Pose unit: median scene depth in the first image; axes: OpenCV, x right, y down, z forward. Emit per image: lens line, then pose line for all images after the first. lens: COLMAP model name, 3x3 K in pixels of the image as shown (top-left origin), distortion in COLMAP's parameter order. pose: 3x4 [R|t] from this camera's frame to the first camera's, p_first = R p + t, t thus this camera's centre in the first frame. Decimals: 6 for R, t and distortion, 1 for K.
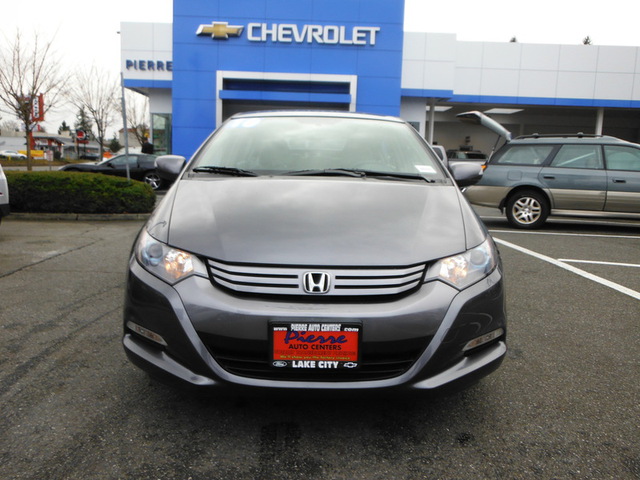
lens RADIAL K [[526.9, 0, 319.1], [0, 526.9, 240.4], [0, 0, 1]] dist [0.009094, 0.010578]
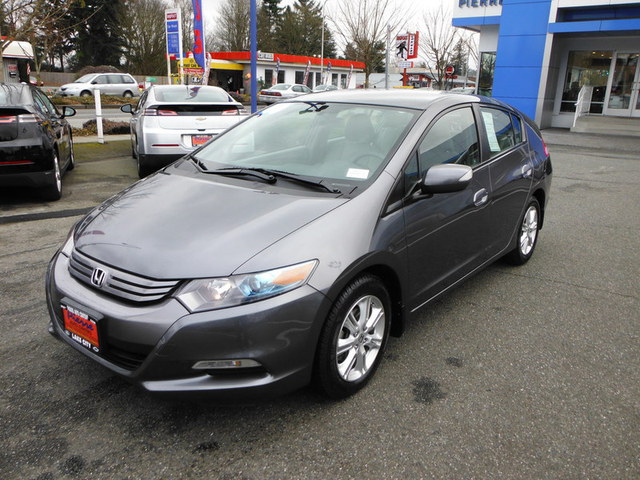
lens RADIAL K [[526.9, 0, 318.0], [0, 526.9, 239.9], [0, 0, 1]] dist [0.009094, 0.010578]
pose [[0.784104, 0.169767, -0.596959, 0.098893], [-0.097223, 0.983585, 0.152016, -0.021546], [0.612967, -0.061158, 0.787738, 0.031121]]
